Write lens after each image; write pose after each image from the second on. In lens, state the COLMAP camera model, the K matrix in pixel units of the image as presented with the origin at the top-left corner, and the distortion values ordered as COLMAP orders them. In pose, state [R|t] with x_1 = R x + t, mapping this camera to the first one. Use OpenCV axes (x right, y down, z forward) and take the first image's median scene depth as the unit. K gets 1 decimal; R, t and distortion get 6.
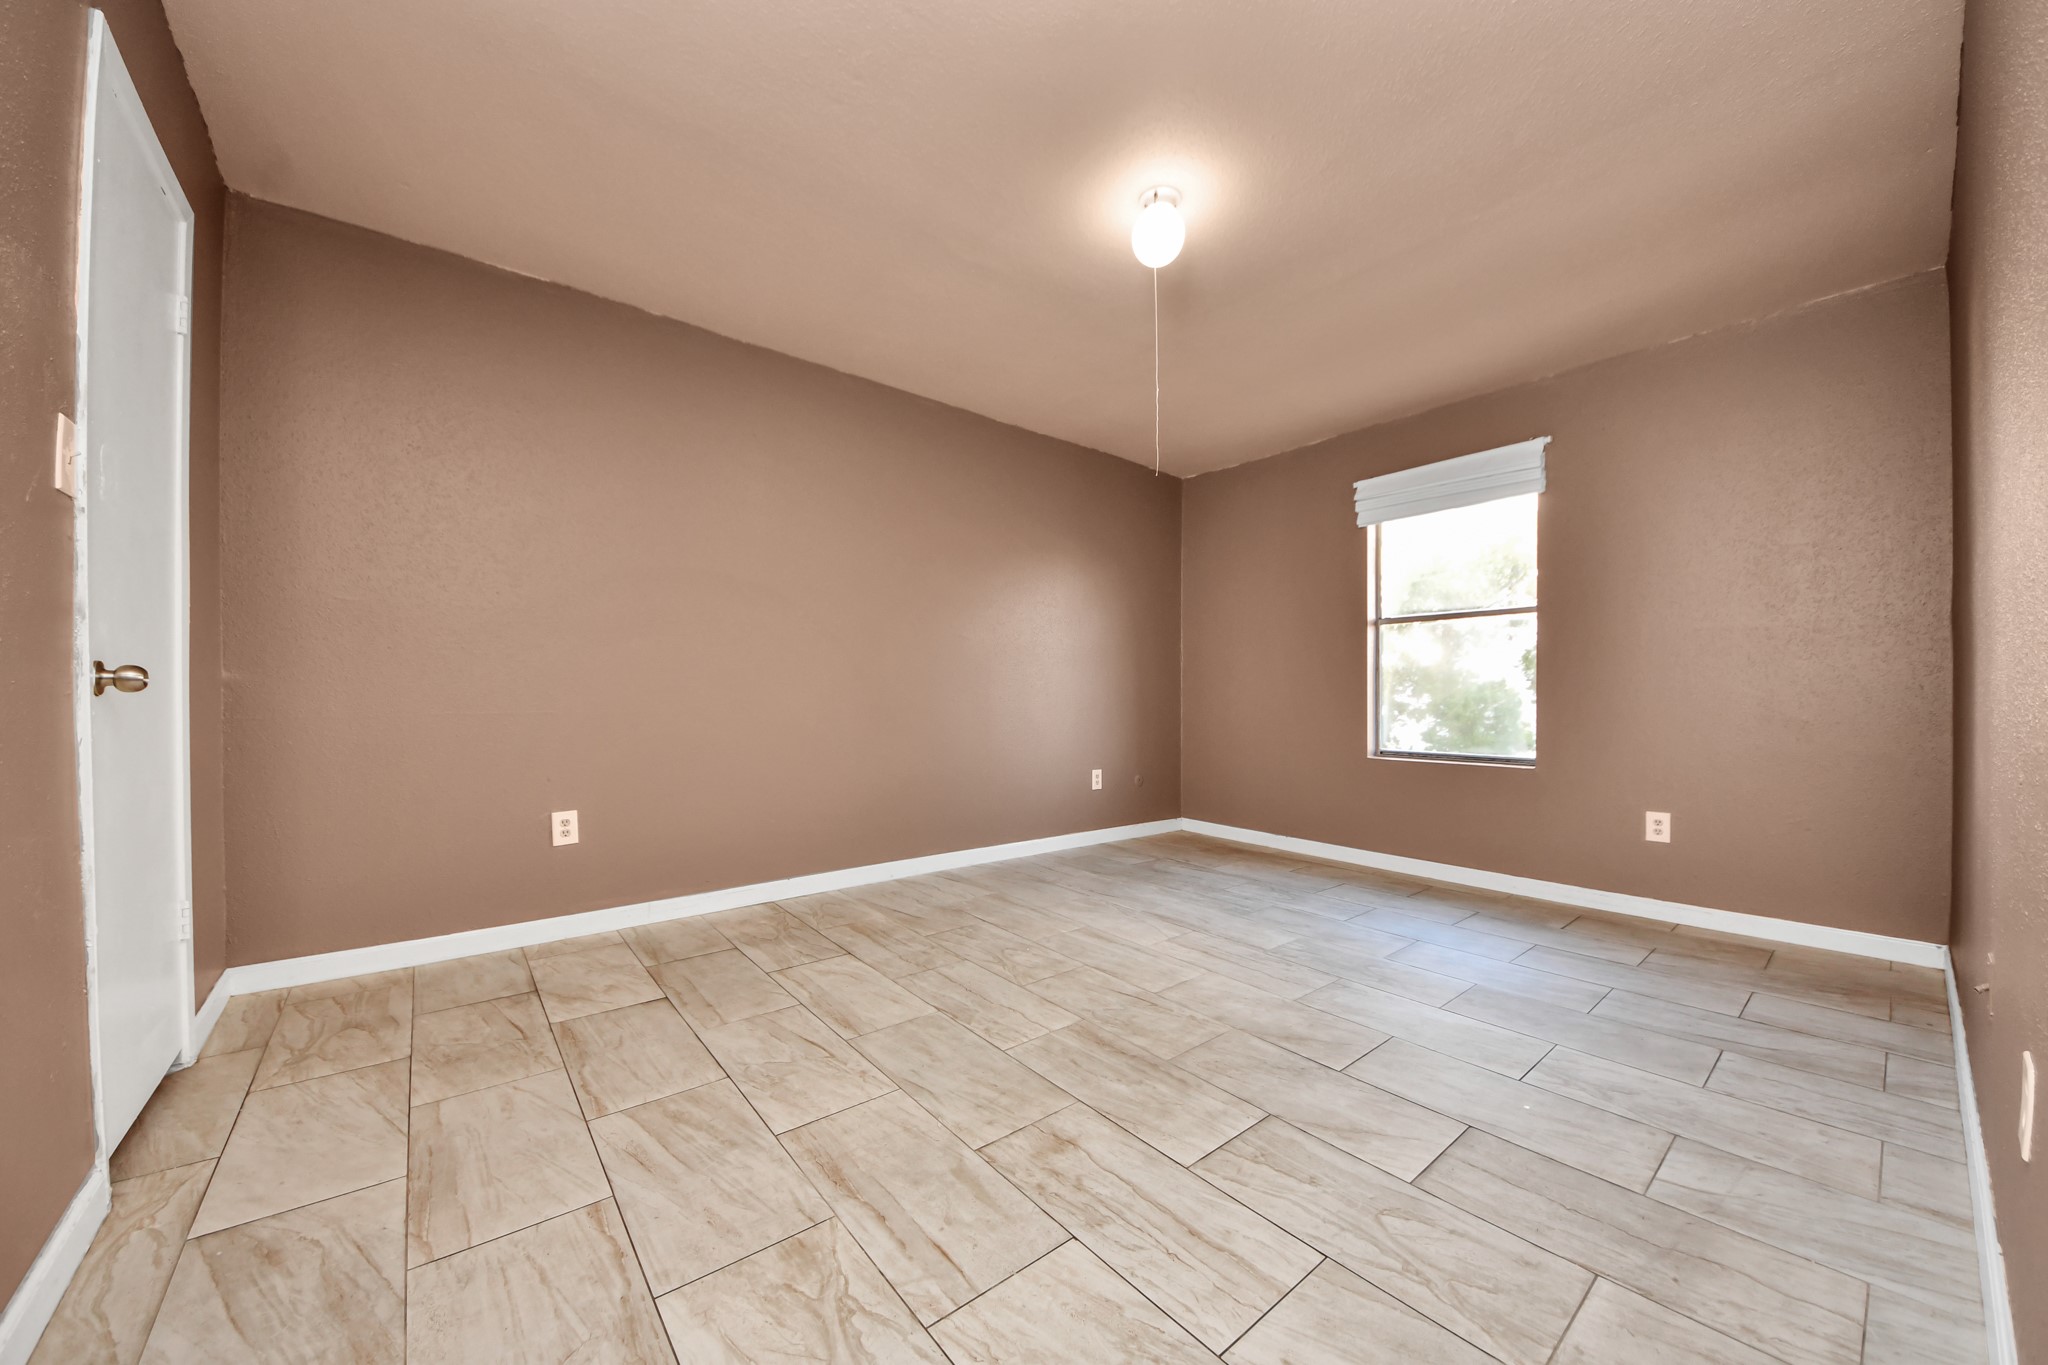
lens RADIAL K [[724.5, 0, 1022.5], [0, 724.5, 694.6], [0, 0, 1]] dist [0.036325, -0.023605]
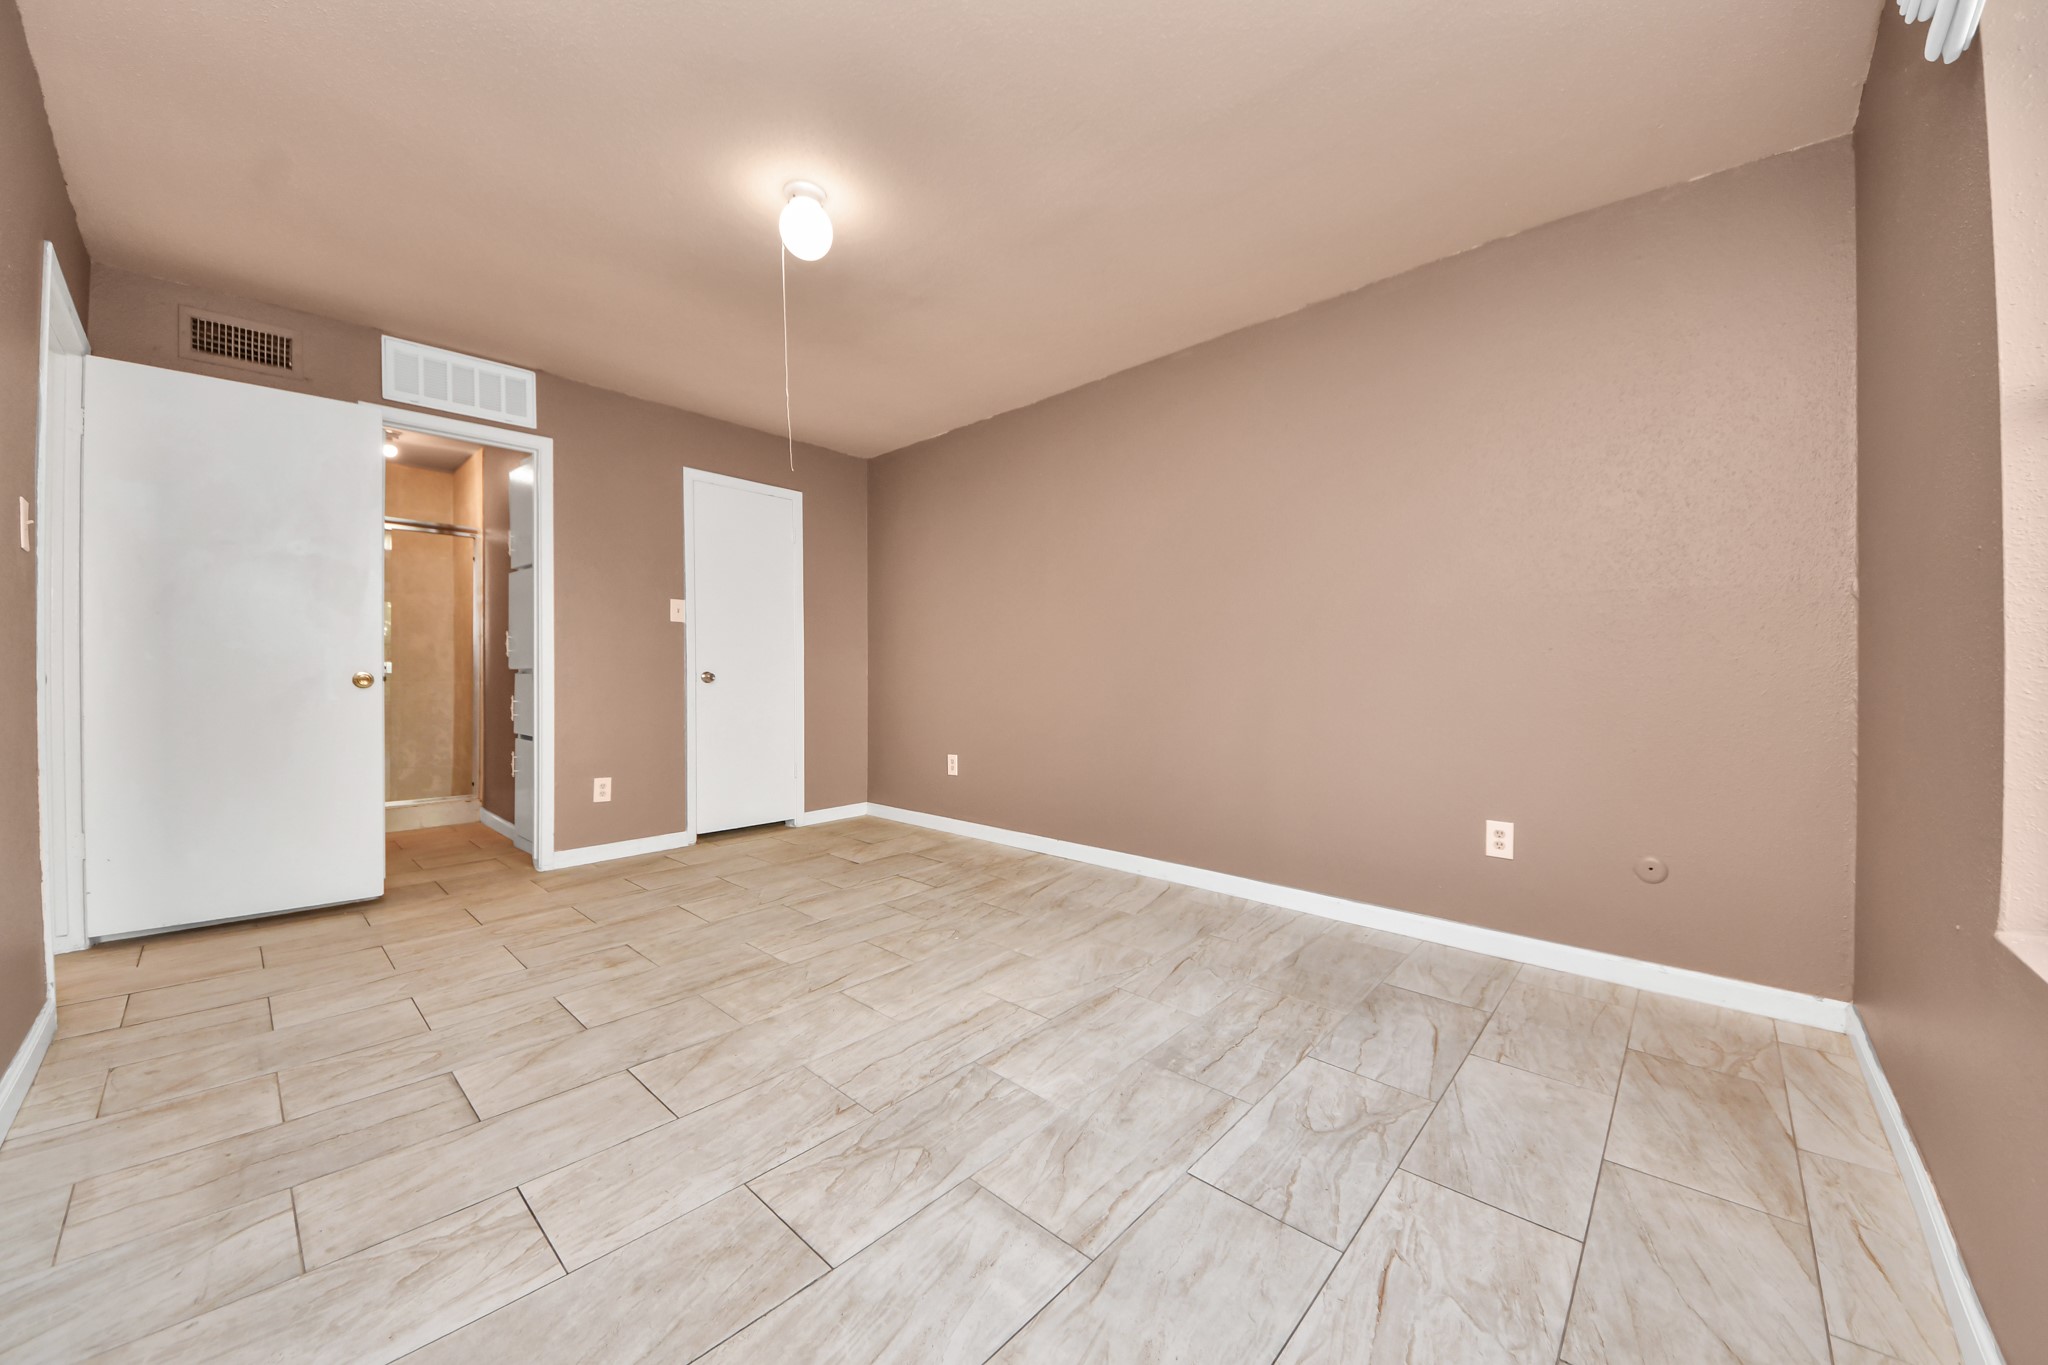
lens RADIAL K [[734.4, 0, 1019.5], [0, 734.4, 682.5], [0, 0, 1]] dist [0.046963, -0.025464]
pose [[0.134315, 0.004211, -0.990930, 1.200898], [0.000236, 0.999991, 0.004282, -0.005947], [0.990939, -0.000809, 0.134312, 1.115790]]
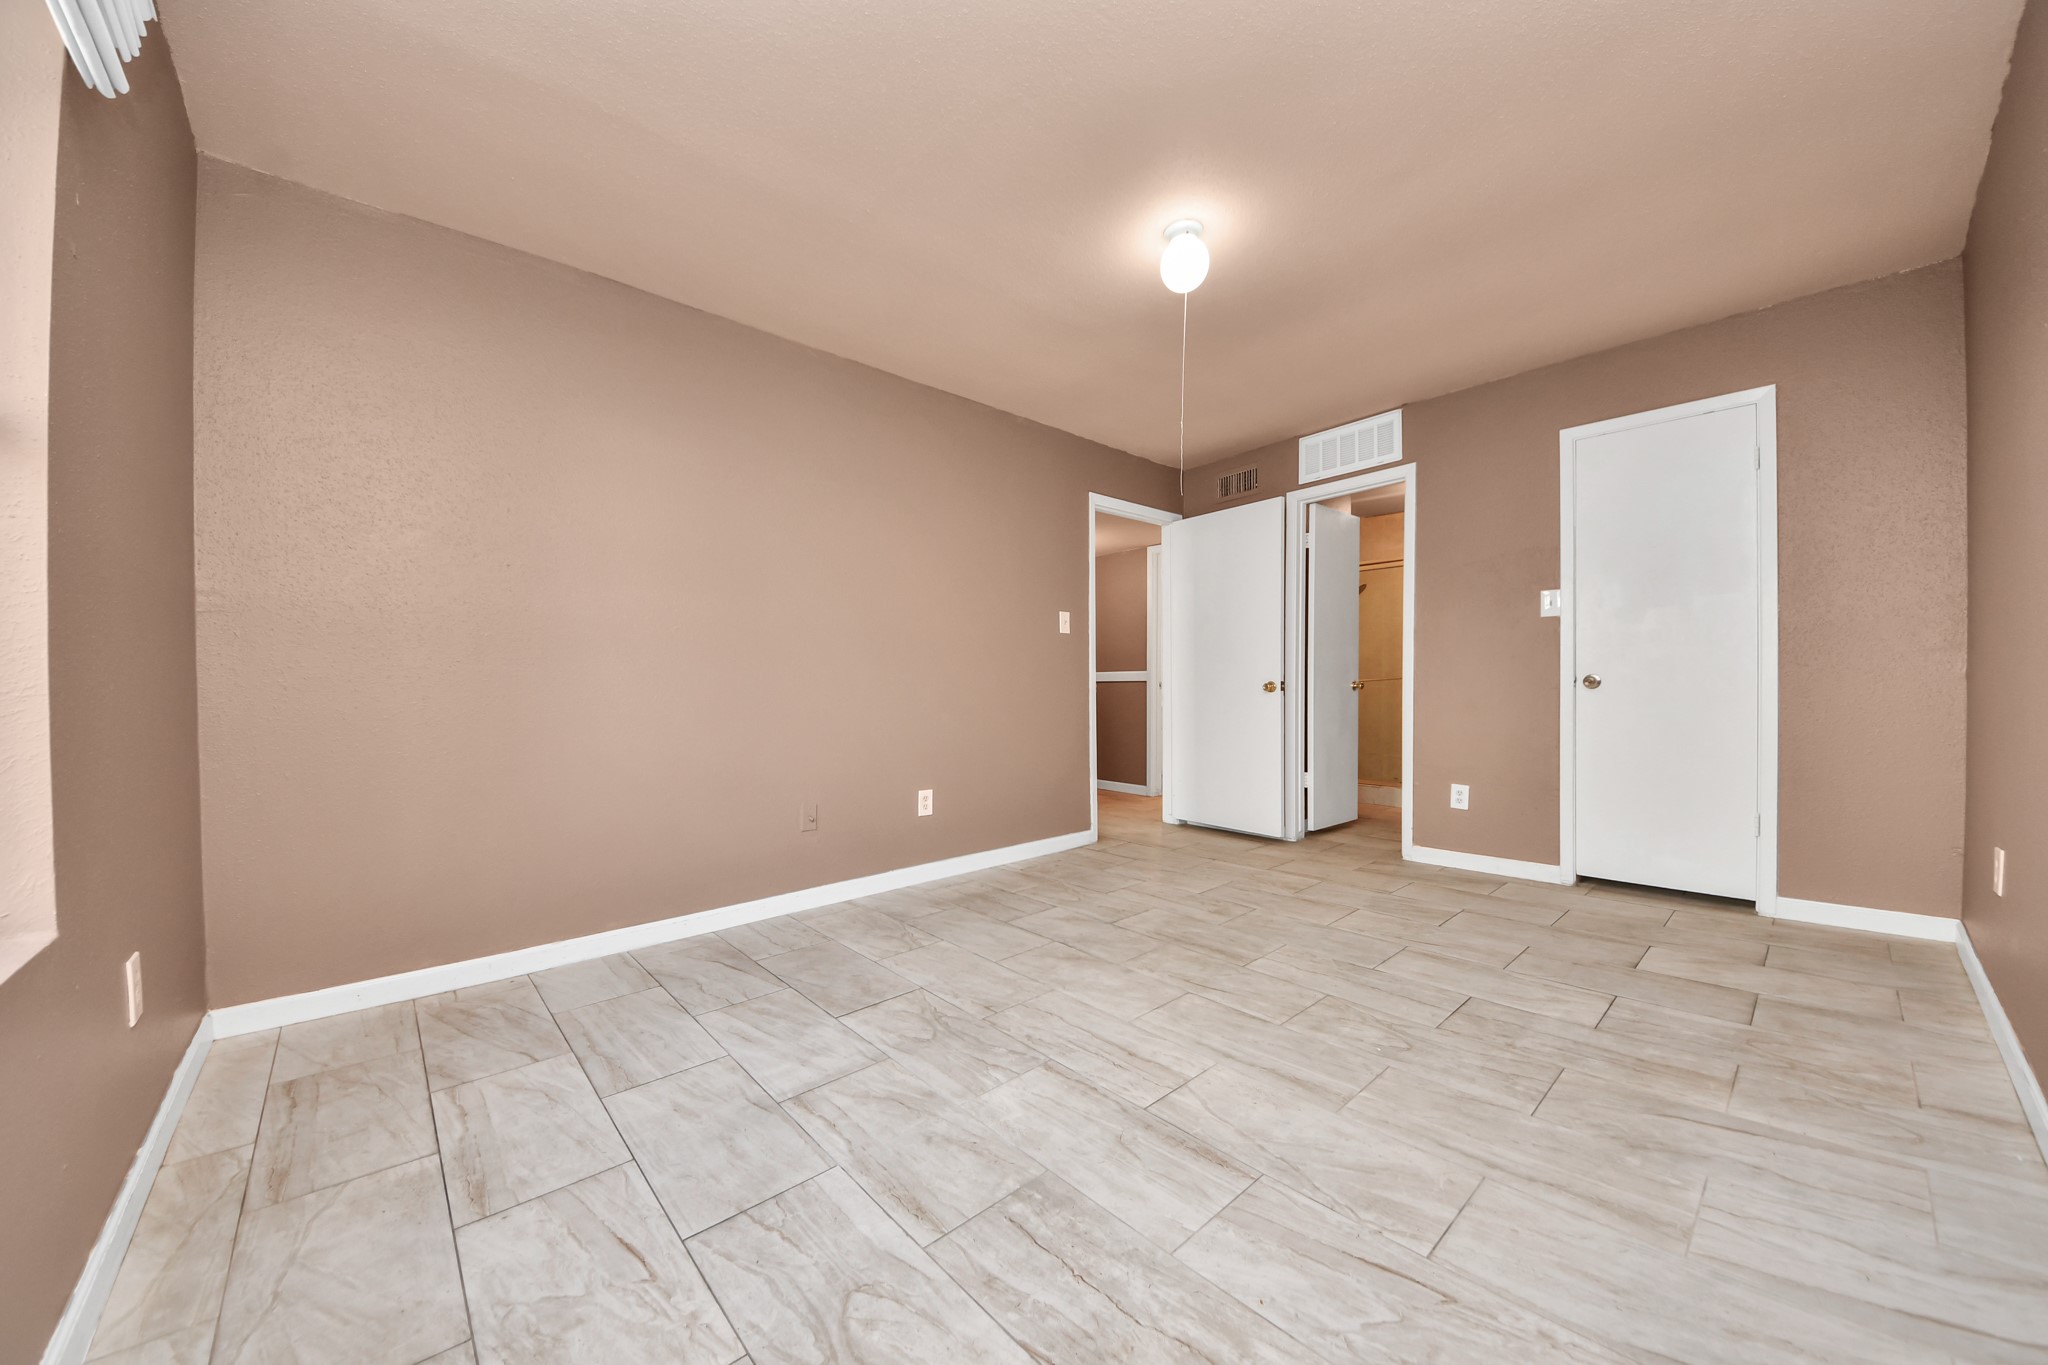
lens RADIAL K [[719.2, 0, 1025.0], [0, 719.2, 697.1], [0, 0, 1]] dist [0.024055, -0.016484]
pose [[-0.998873, 0.004039, -0.047287, 0.453036], [0.003380, 0.999896, 0.014004, -0.005986], [0.047338, 0.013829, -0.998783, 1.983806]]
